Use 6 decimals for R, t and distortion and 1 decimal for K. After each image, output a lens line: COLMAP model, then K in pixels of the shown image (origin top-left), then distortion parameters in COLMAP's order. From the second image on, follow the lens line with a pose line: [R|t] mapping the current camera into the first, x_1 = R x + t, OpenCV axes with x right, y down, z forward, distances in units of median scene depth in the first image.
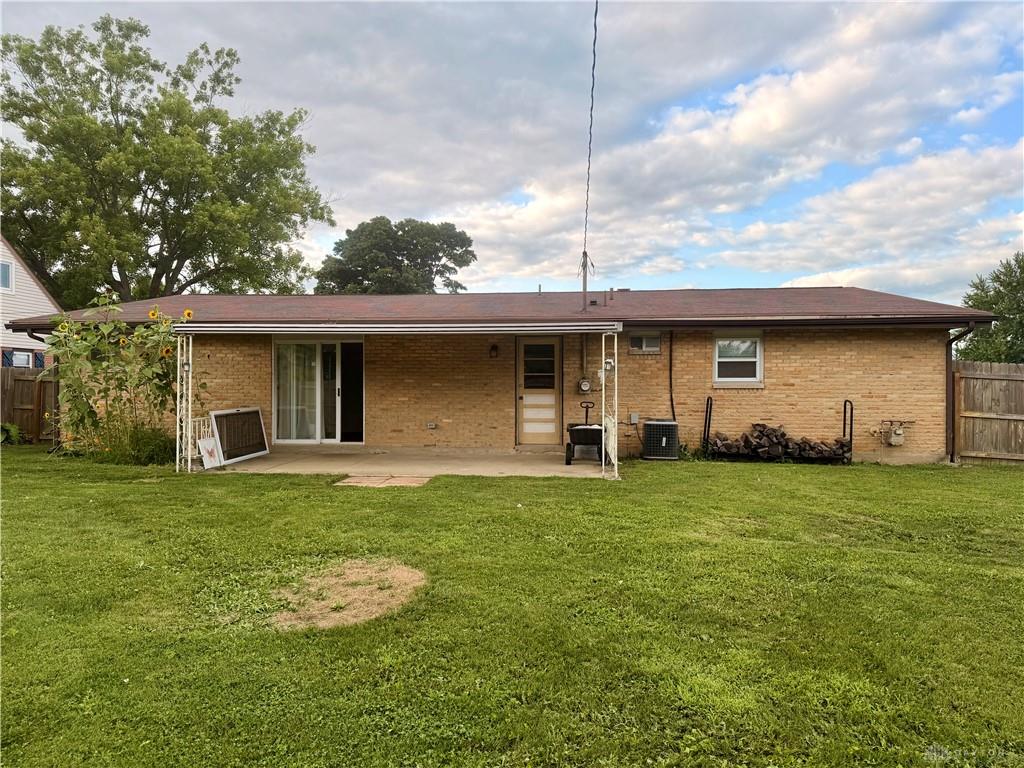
lens RADIAL K [[717.0, 0, 508.8], [0, 717.0, 393.8], [0, 0, 1]] dist [0.079214, -0.097422]
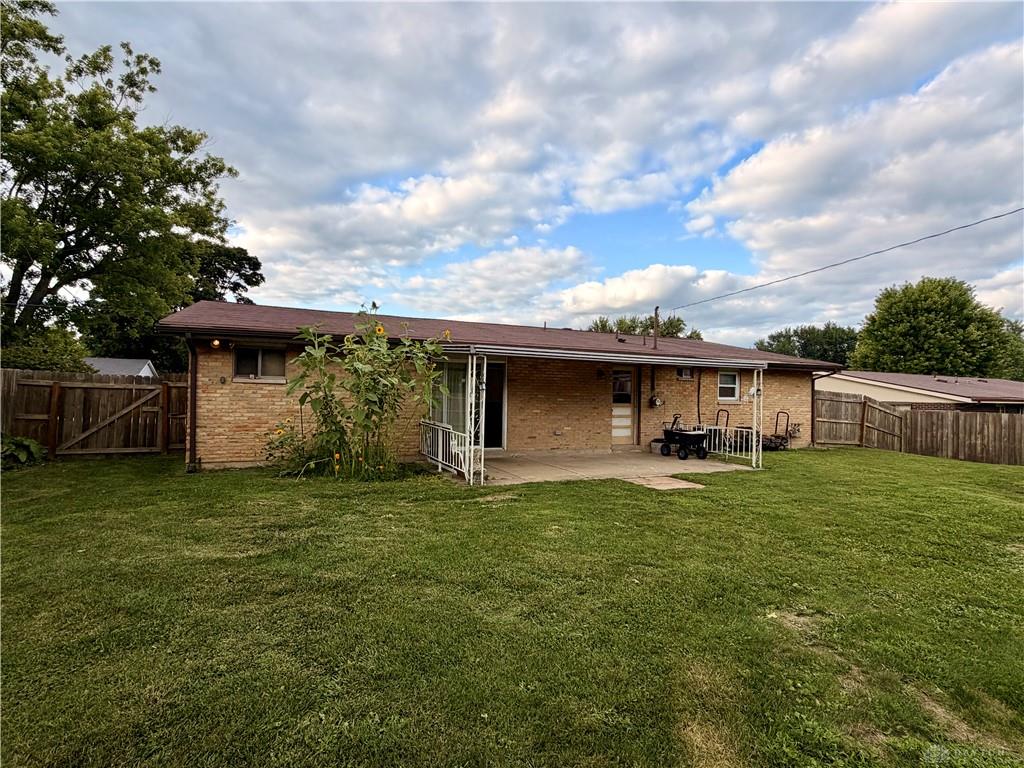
lens RADIAL K [[532.5, 0, 509.2], [0, 532.5, 390.8], [0, 0, 1]] dist [0.001860, -0.000614]
pose [[0.862845, 0.017449, 0.505168, -0.285560], [-0.012935, 0.999839, -0.012441, -0.006805], [-0.505304, 0.004200, 0.862931, 0.102103]]
